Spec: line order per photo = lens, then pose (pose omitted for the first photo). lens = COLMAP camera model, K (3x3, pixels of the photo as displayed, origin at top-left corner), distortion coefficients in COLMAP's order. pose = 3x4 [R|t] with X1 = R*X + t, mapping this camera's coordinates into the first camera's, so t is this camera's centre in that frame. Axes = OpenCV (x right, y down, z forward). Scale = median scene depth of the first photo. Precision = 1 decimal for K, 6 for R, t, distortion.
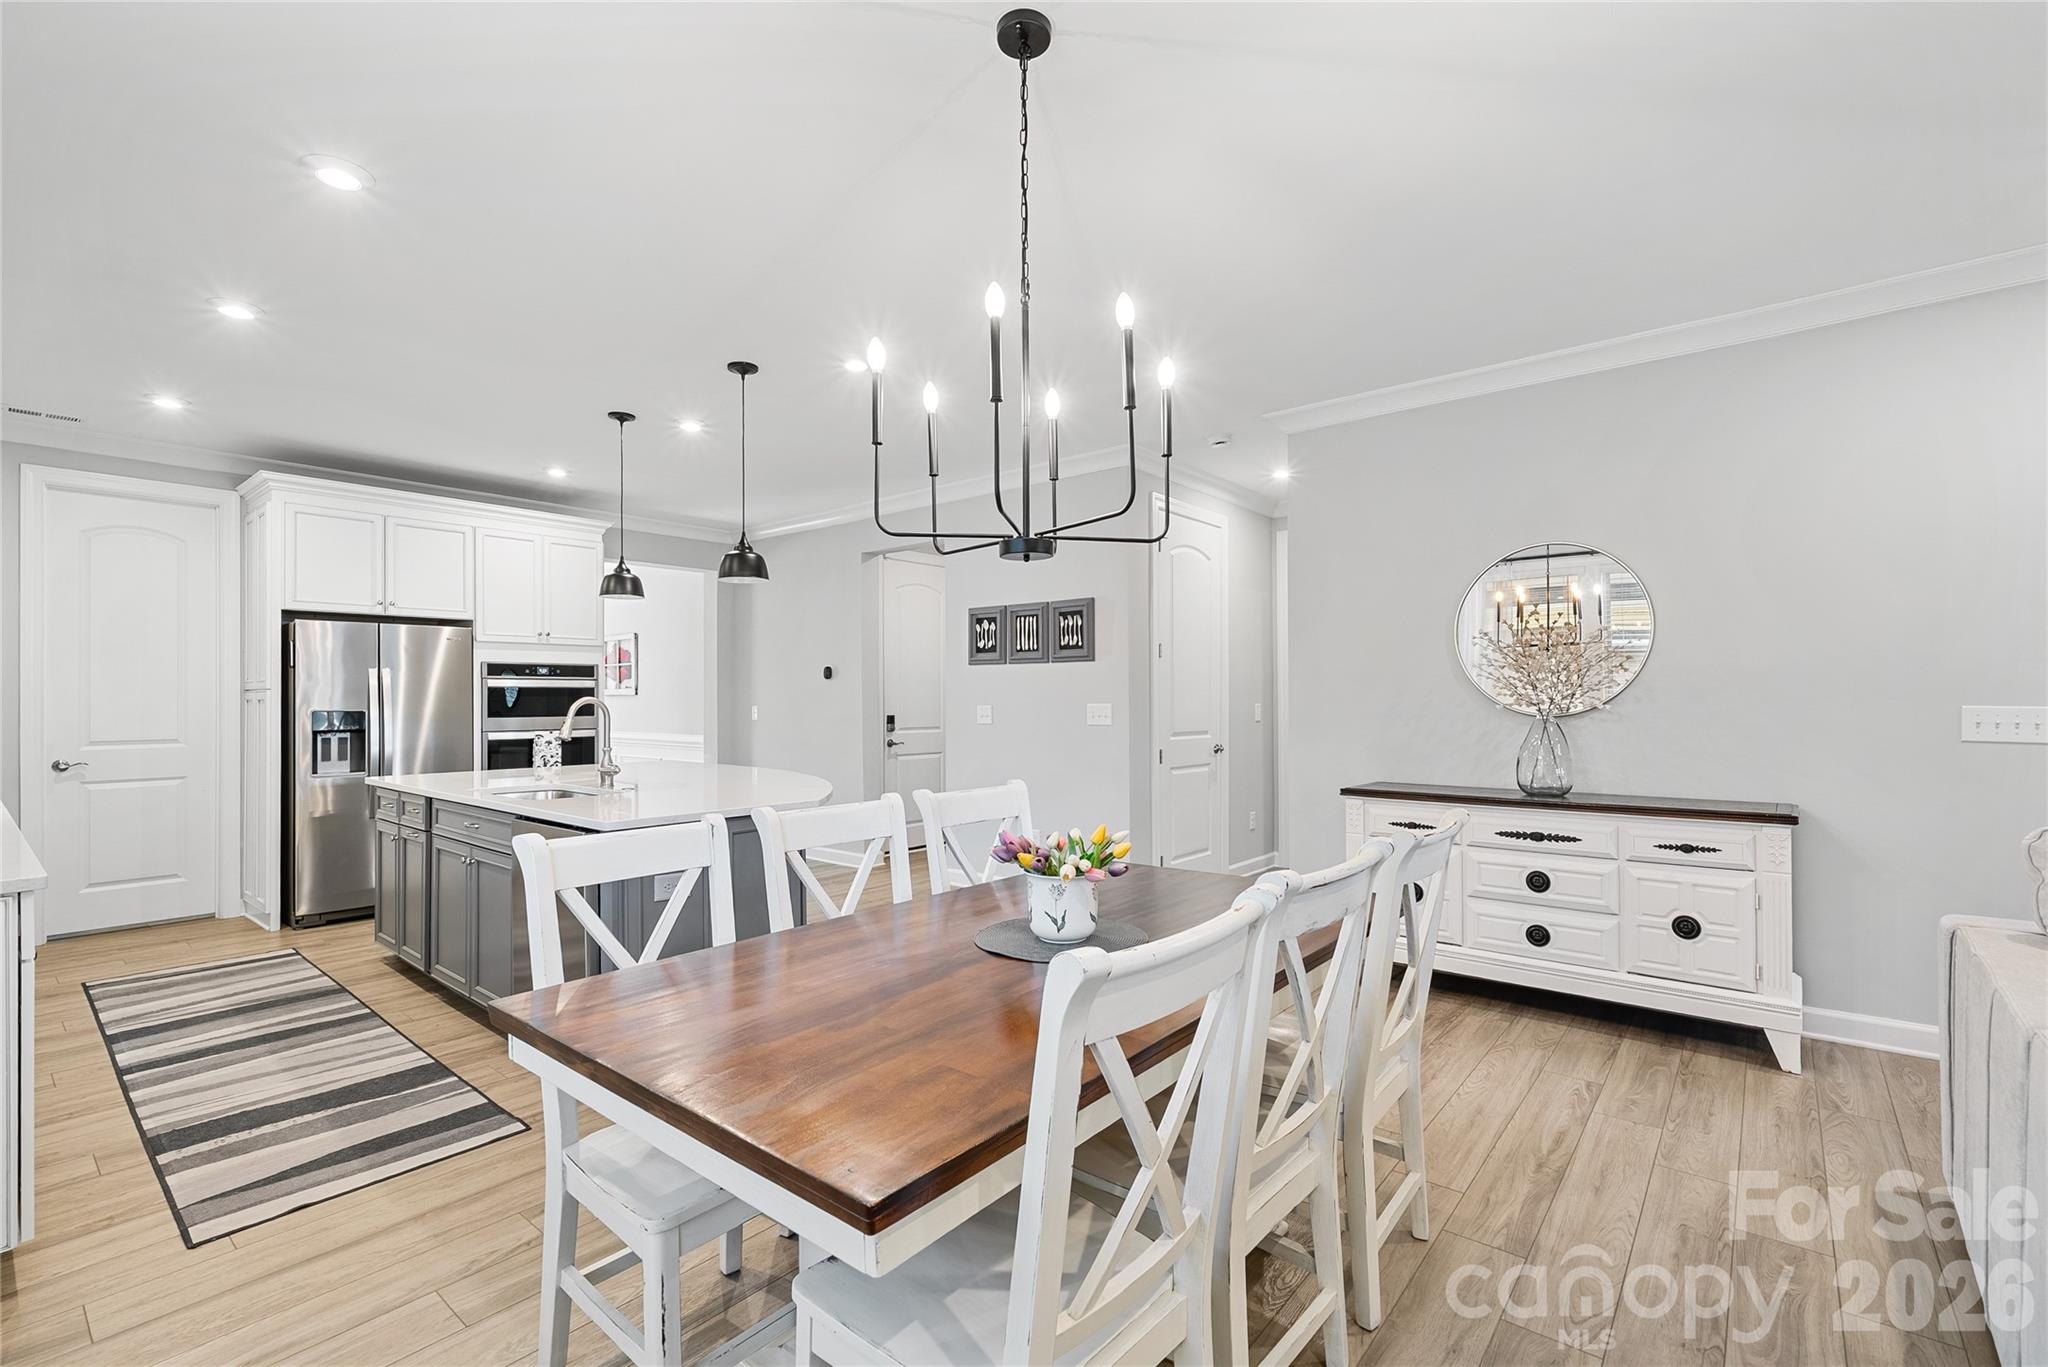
lens RADIAL K [[902.3, 0, 1016.2], [0, 902.3, 693.5], [0, 0, 1]] dist [-0.001507, 0.000405]
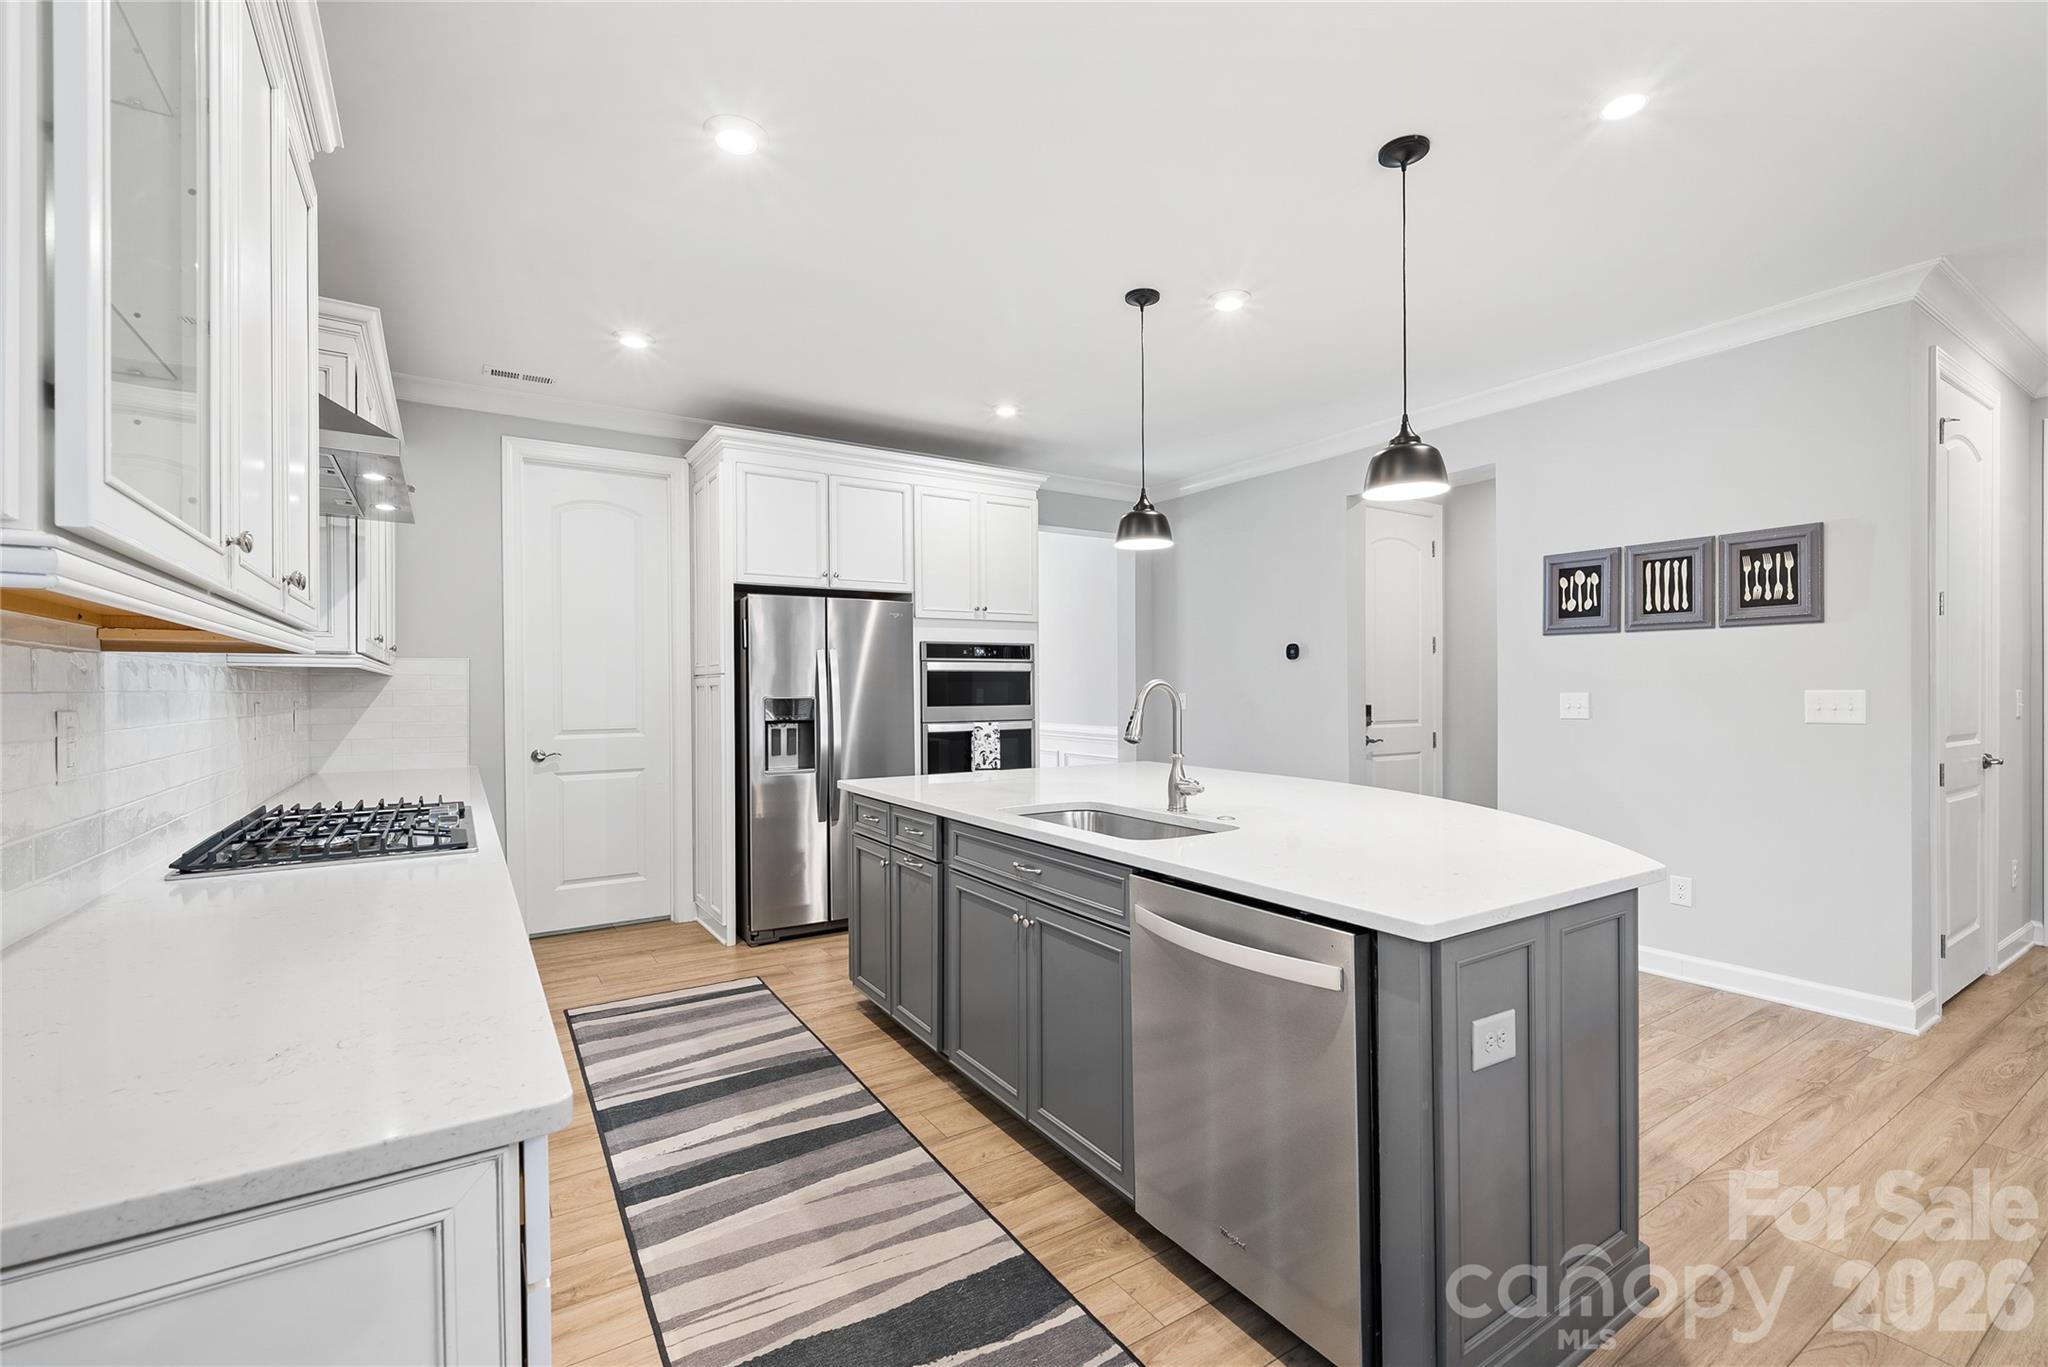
lens RADIAL K [[877.2, 0, 1019.7], [0, 877.2, 694.8], [0, 0, 1]] dist [-0.001974, 0.000011]
pose [[0.954856, 0.001136, -0.297066, -0.281767], [0.003543, 0.999878, 0.015212, 0.003666], [0.297047, -0.015578, 0.954736, 0.251946]]
